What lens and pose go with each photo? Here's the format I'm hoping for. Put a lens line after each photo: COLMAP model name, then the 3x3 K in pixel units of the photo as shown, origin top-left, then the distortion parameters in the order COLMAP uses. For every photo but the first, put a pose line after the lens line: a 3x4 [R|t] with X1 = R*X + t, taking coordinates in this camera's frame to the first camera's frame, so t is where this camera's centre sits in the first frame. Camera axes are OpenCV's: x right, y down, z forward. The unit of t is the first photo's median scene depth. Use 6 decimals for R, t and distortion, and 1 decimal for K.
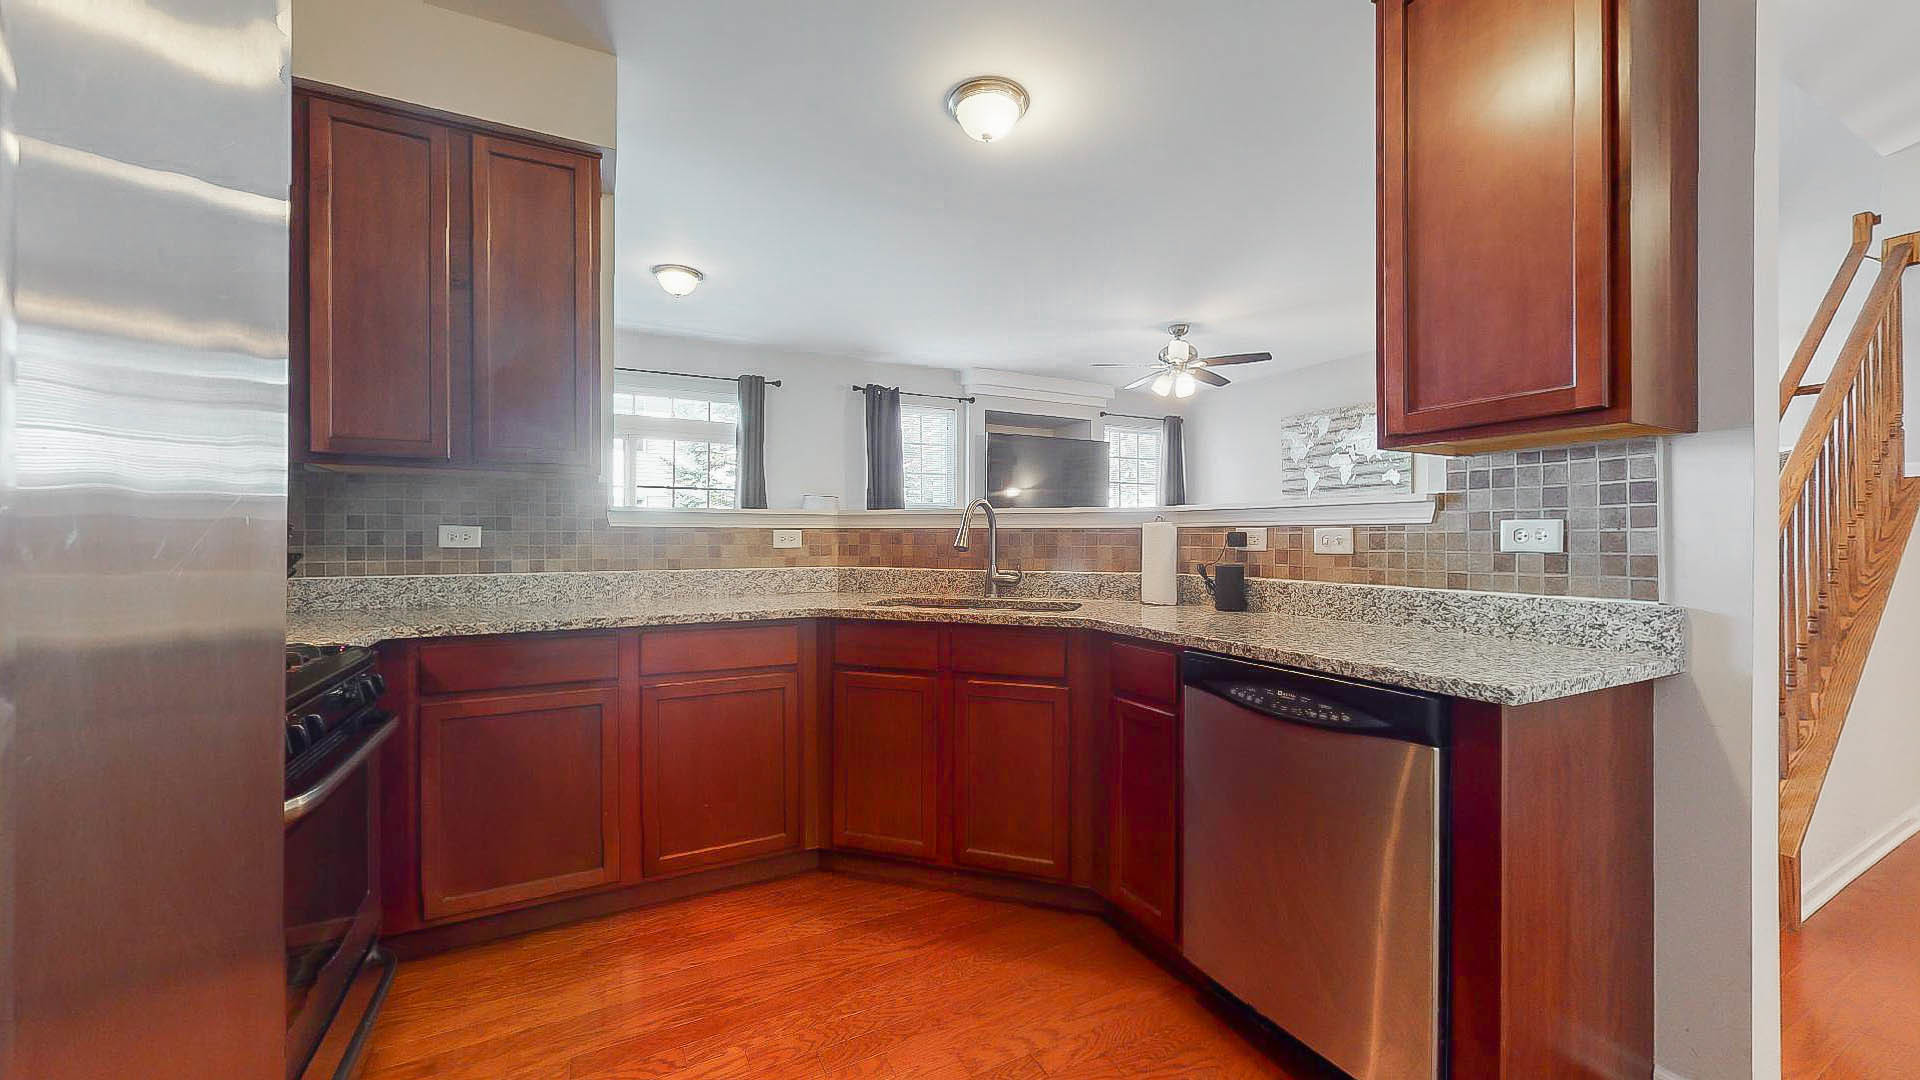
lens RADIAL K [[703.9, 0, 960.0], [0, 703.9, 540.0], [0, 0, 1]] dist [-0.001613, -0.000218]
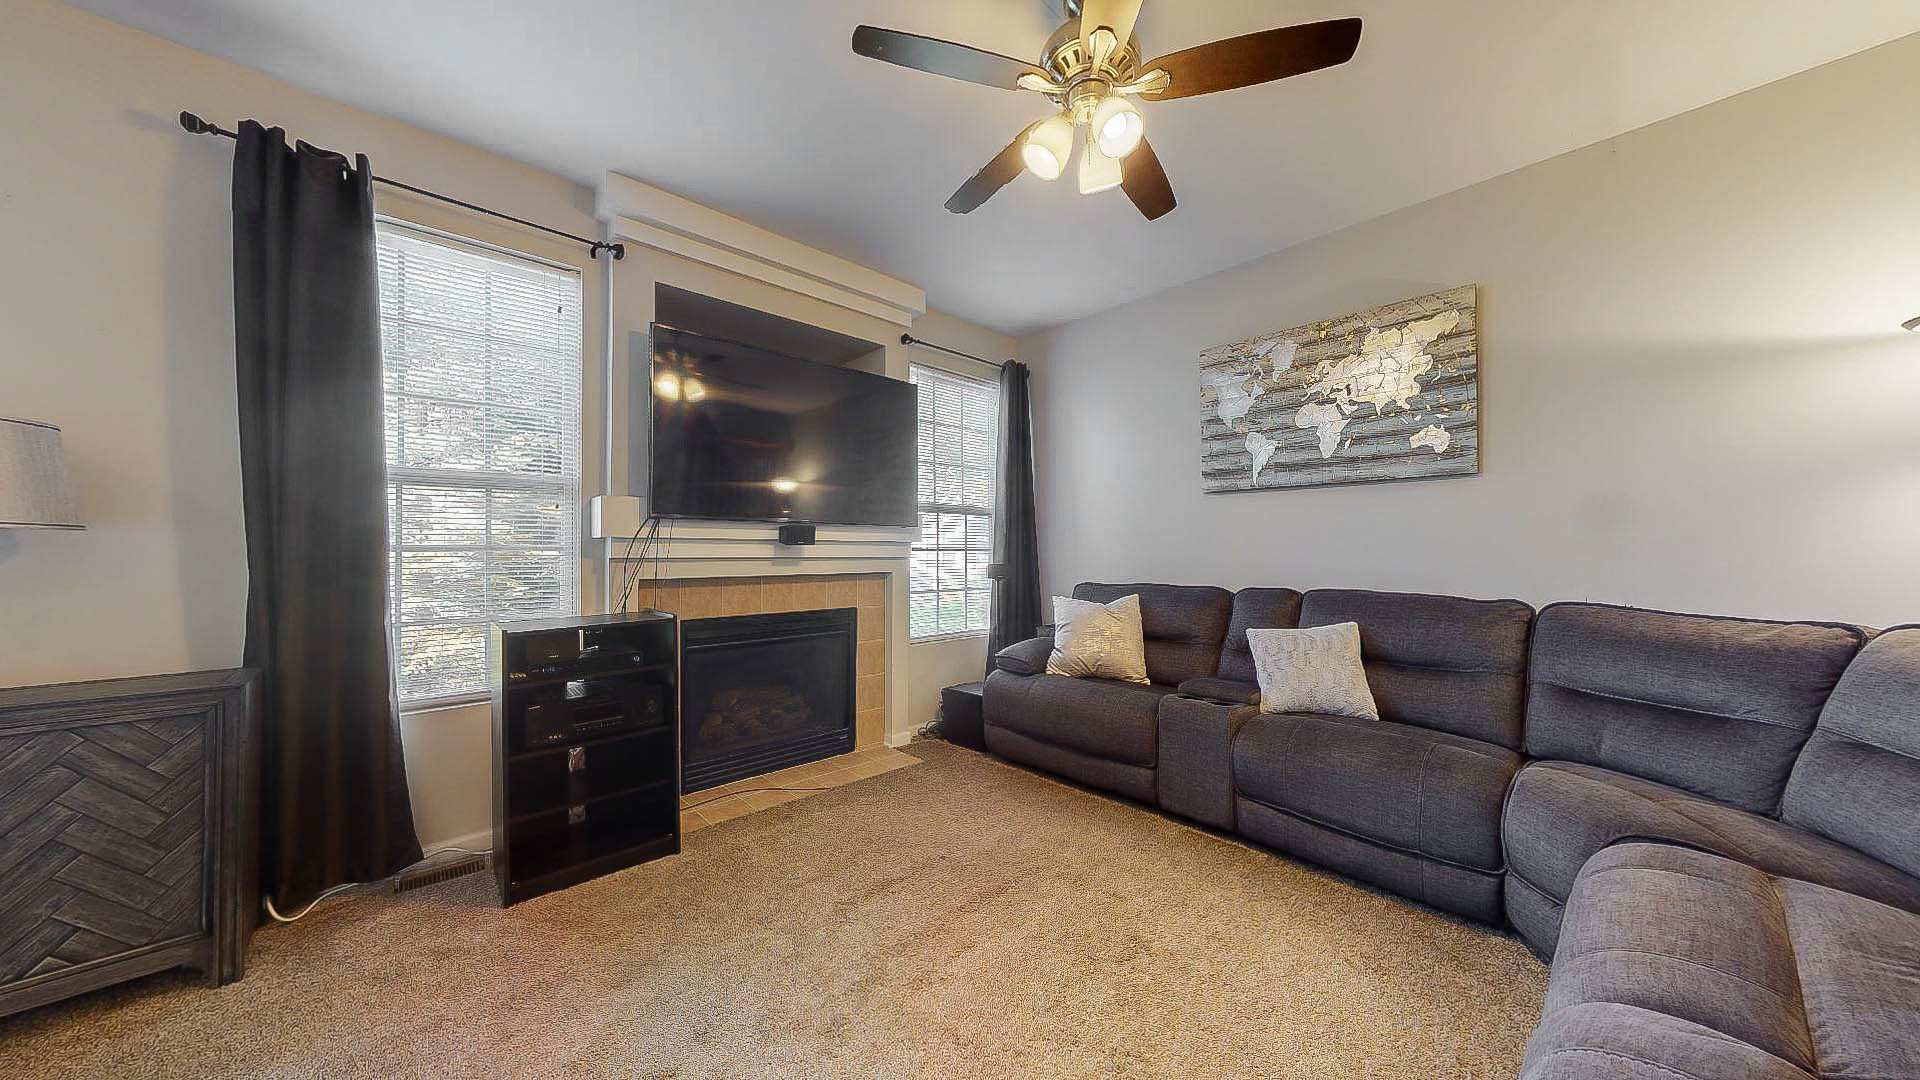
lens RADIAL K [[597.5, 0, 943.6], [0, 597.5, 545.7], [0, 0, 1]] dist [0.000742, 0.000067]
pose [[0.974465, -0.001050, 0.224538, 0.409486], [0.003186, 0.999953, -0.009152, -0.014812], [-0.224518, 0.009634, 0.974422, 1.761573]]
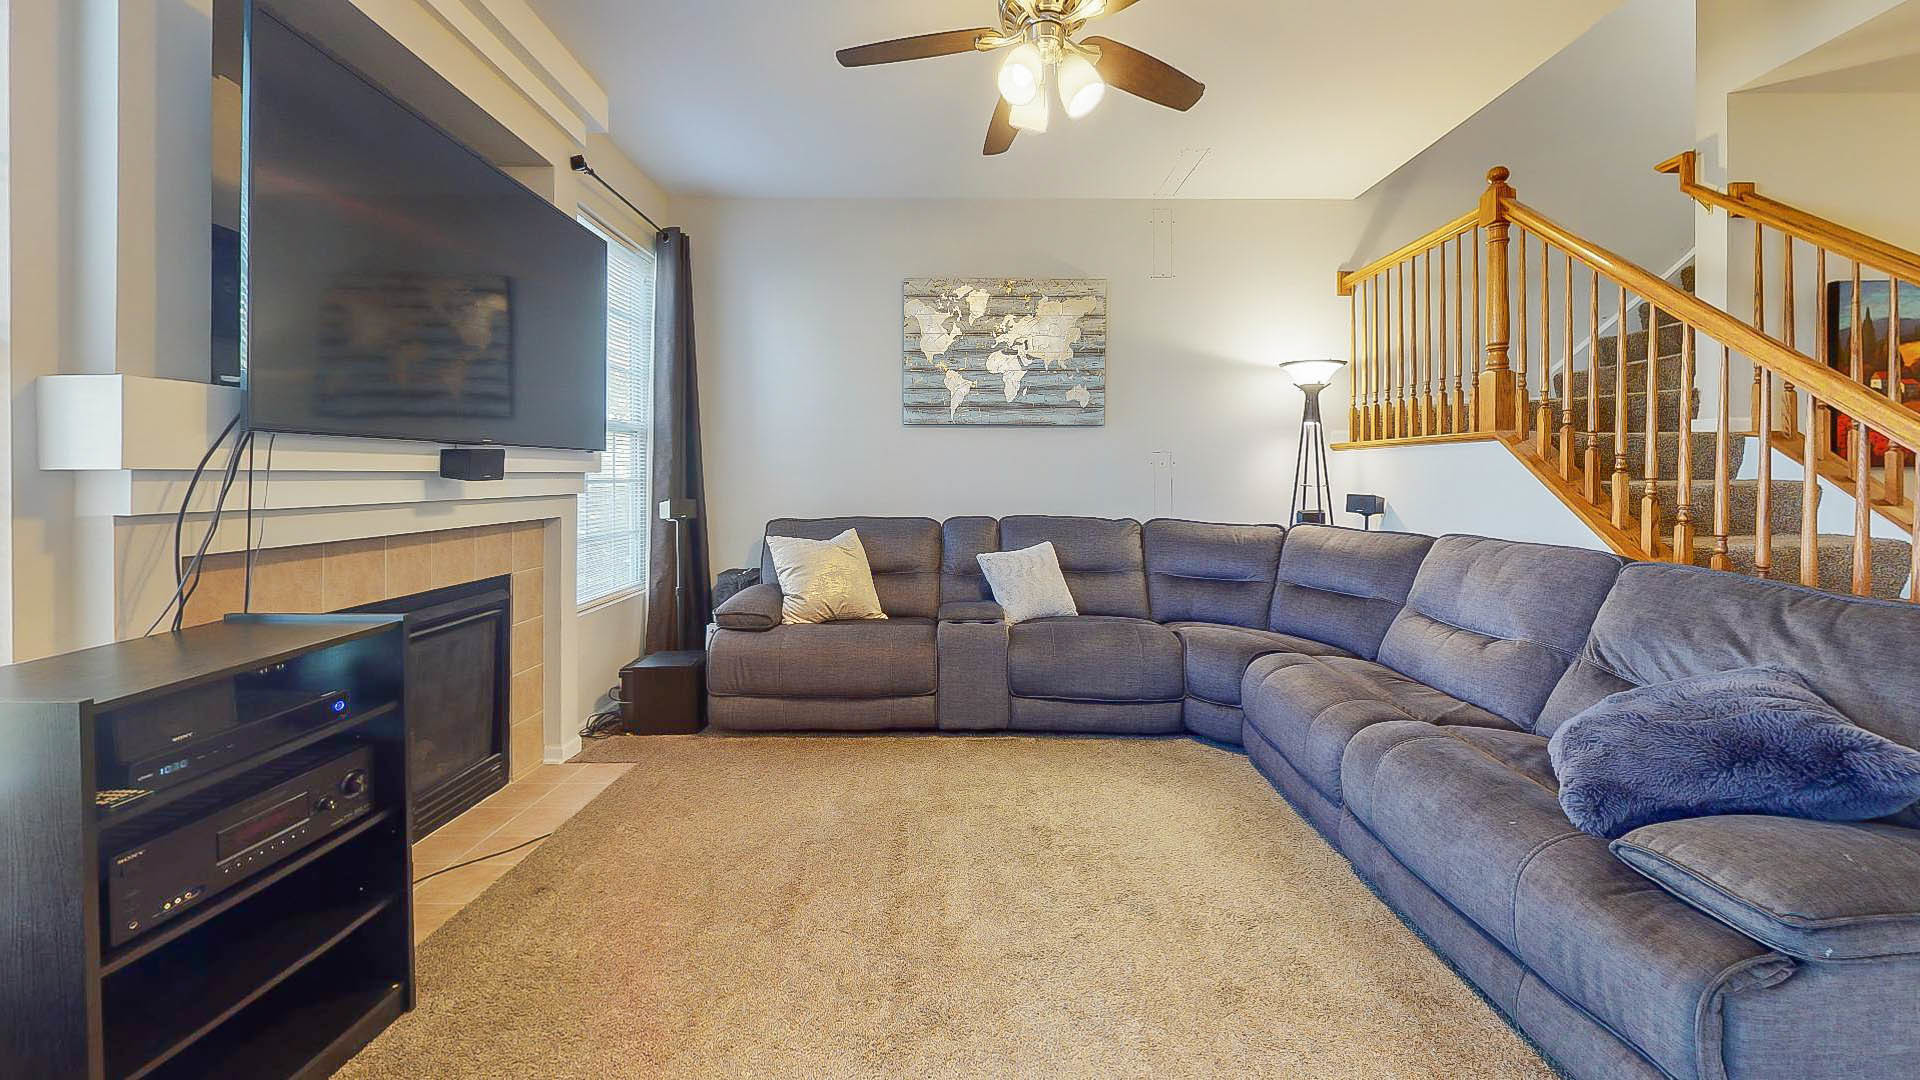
lens RADIAL K [[703.9, 0, 960.0], [0, 703.9, 540.0], [0, 0, 1]] dist [-0.001613, -0.000218]
pose [[0.490389, -0.083522, 0.867492, -0.145276], [-0.002091, 0.995282, 0.097007, -0.043495], [-0.871501, -0.049385, 0.487900, 2.092362]]
